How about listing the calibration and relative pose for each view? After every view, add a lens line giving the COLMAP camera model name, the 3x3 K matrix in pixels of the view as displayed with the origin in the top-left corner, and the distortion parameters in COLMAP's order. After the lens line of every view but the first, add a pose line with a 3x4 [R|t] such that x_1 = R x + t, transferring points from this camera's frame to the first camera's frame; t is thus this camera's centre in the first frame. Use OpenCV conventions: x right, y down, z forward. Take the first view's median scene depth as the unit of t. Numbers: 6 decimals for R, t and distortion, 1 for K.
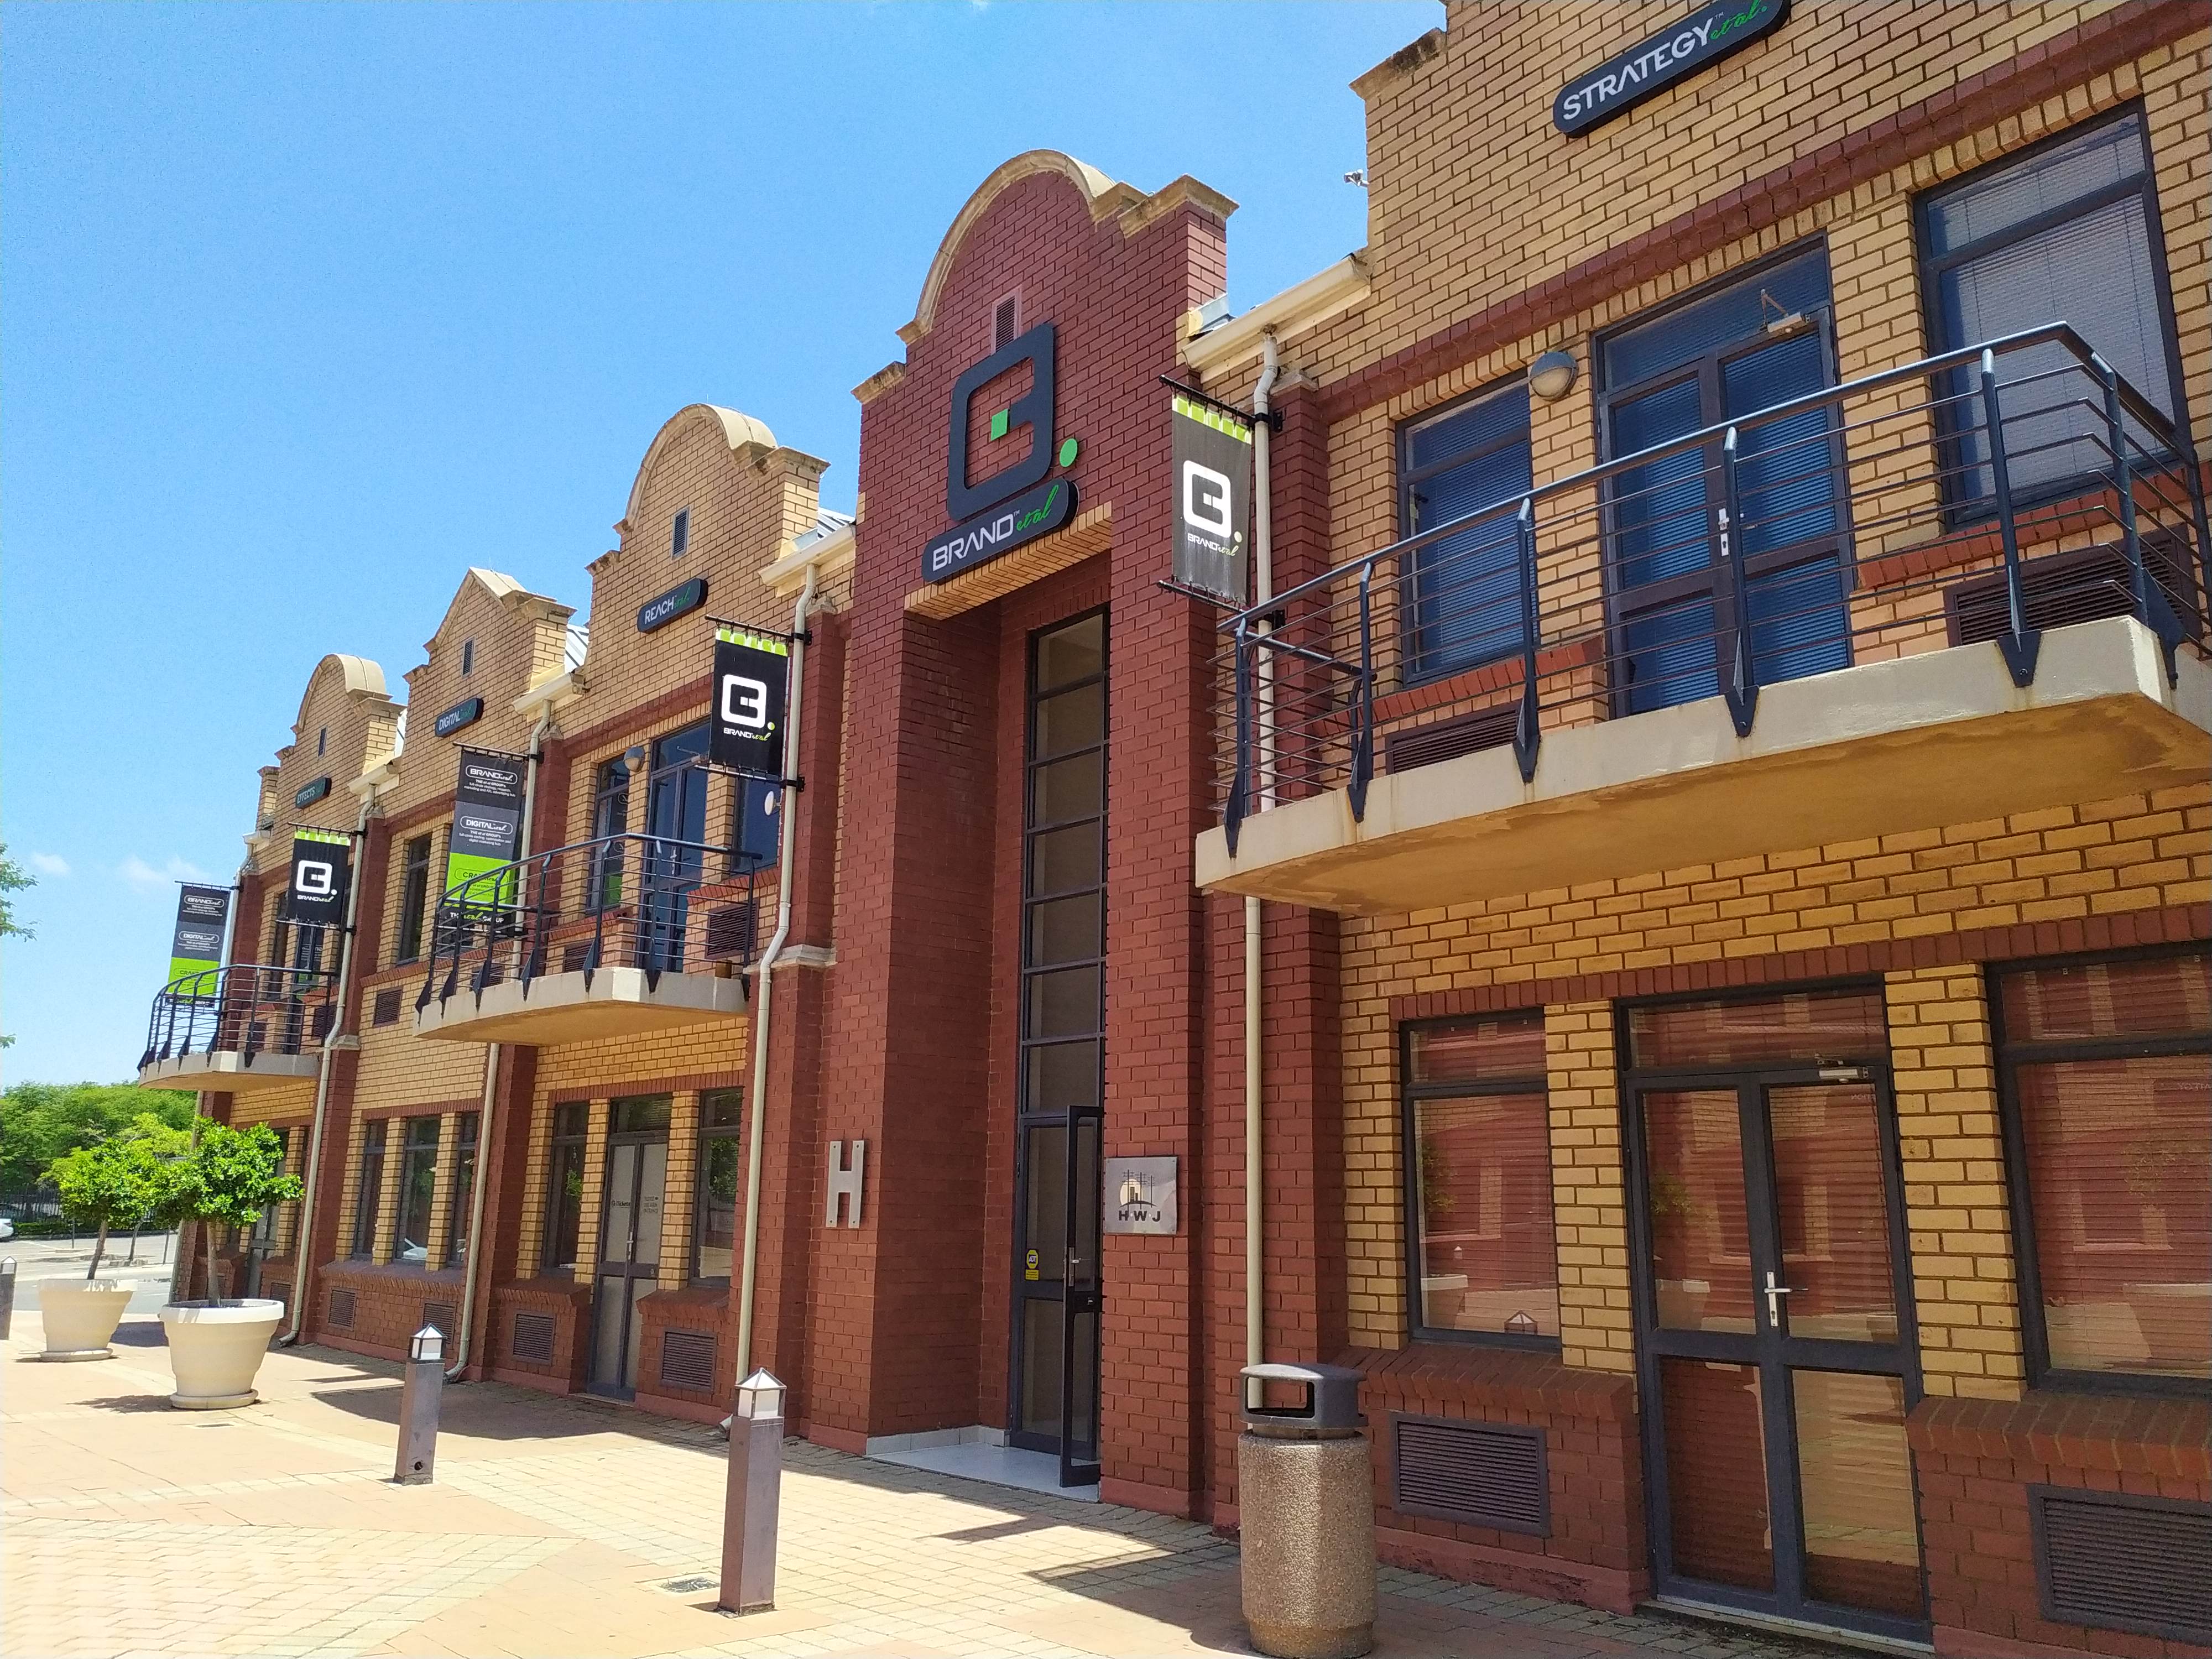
lens RADIAL K [[1654.5, 0, 1119.9], [0, 1654.5, 832.9], [0, 0, 1]] dist [0.074624, -0.102228]
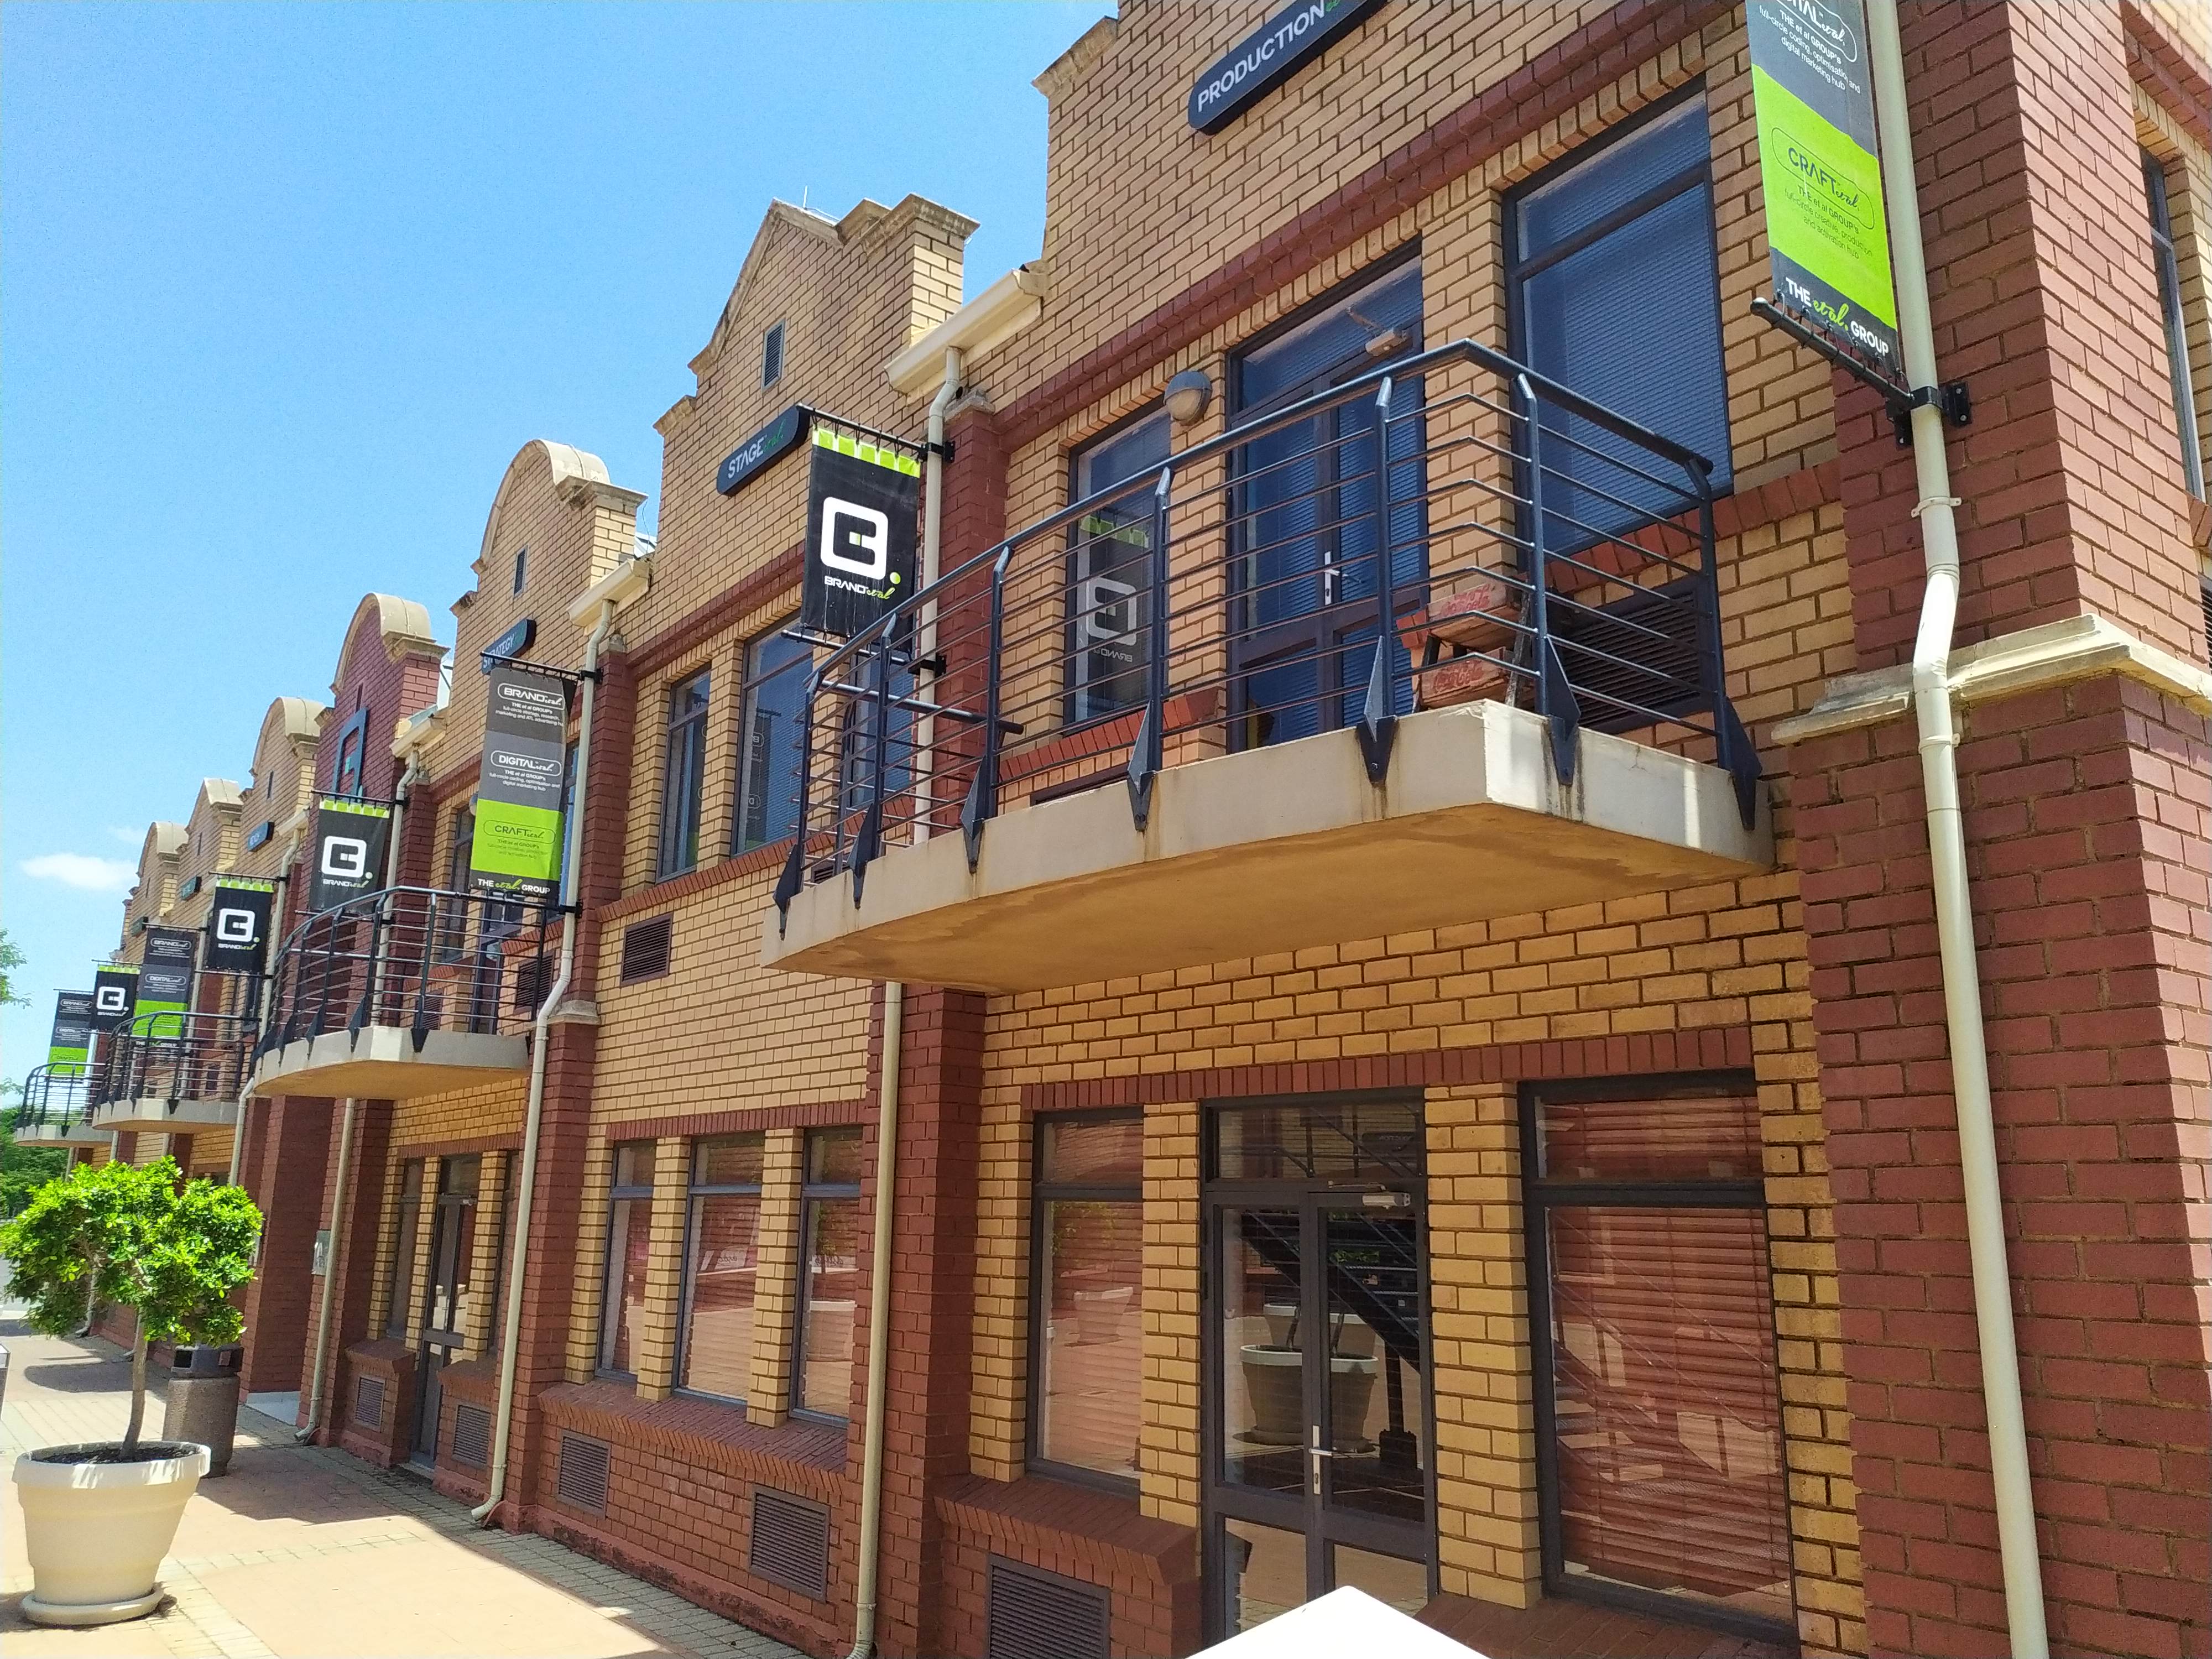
lens RADIAL K [[1654.5, 0, 1119.9], [0, 1654.5, 832.9], [0, 0, 1]] dist [0.074624, -0.102228]
pose [[0.996364, -0.001455, -0.085185, 0.287363], [0.001052, 0.999988, -0.004781, -0.034193], [0.085191, 0.004674, 0.996354, 0.097825]]
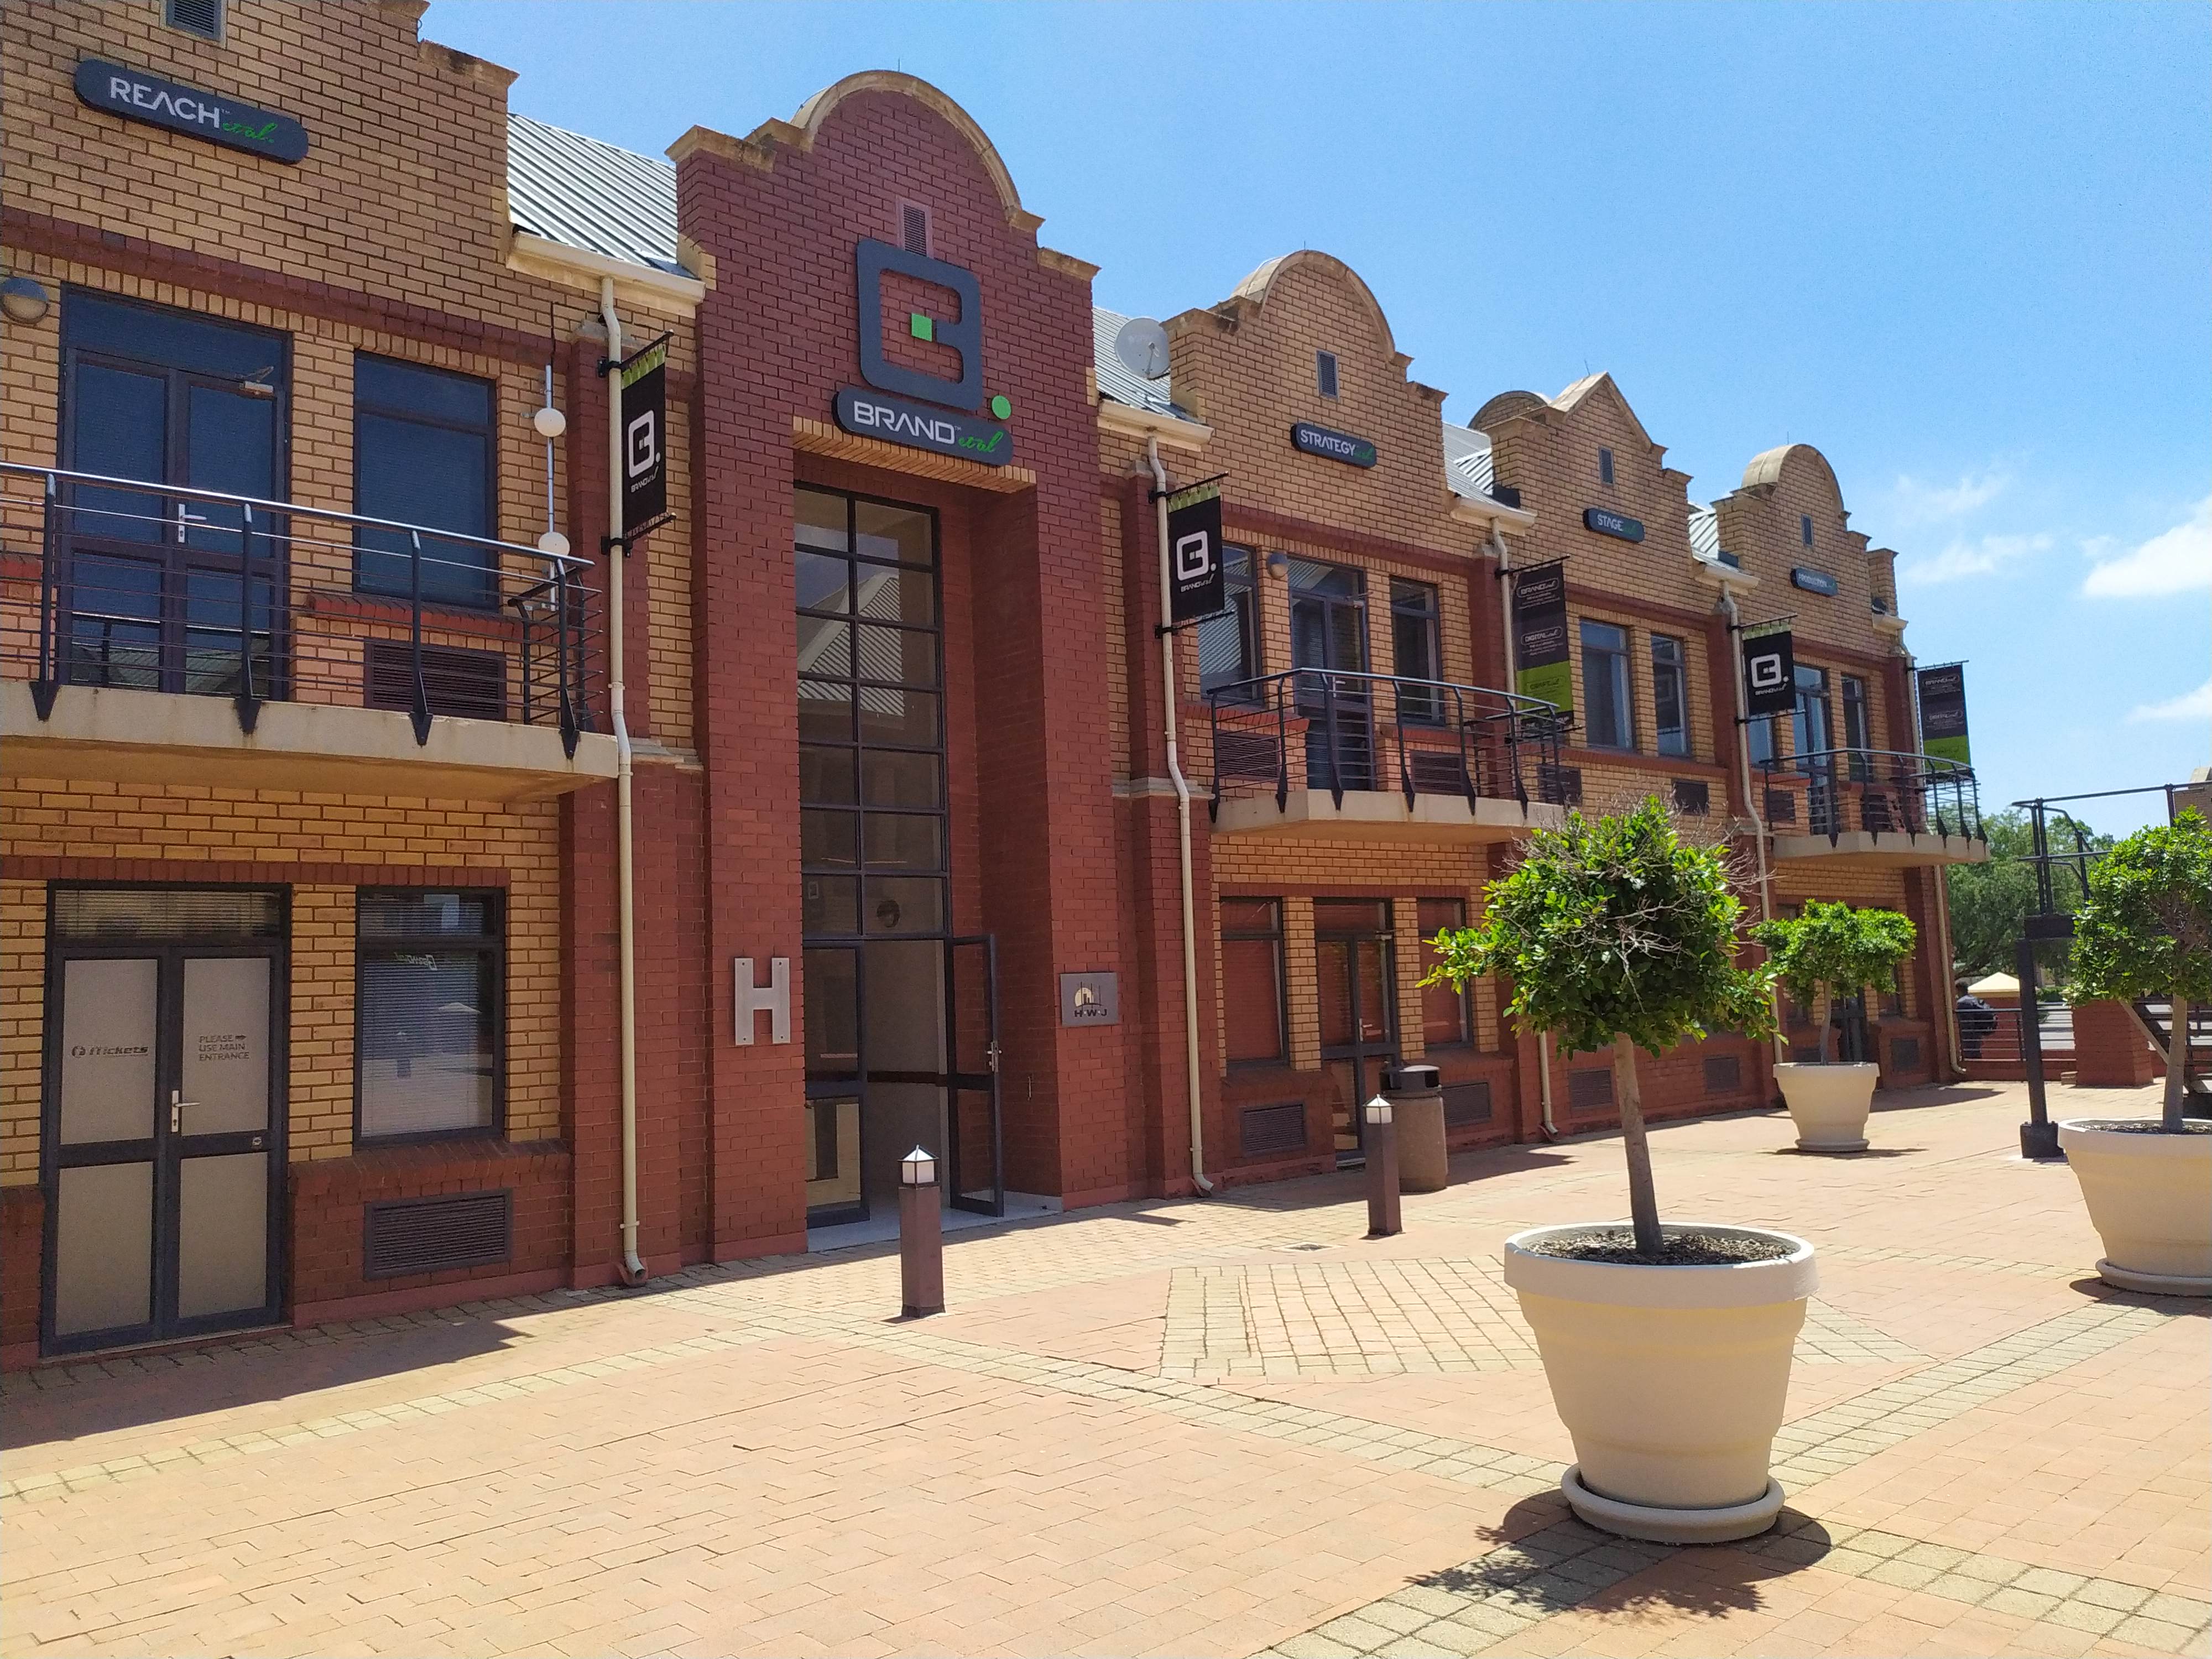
lens RADIAL K [[1654.5, 0, 1119.9], [0, 1654.5, 832.9], [0, 0, 1]] dist [0.074624, -0.102228]
pose [[0.001638, 0.089347, 0.995999, -1.551593], [-0.182585, 0.979284, -0.087548, 0.215319], [-0.983189, -0.181711, 0.017918, 1.058924]]
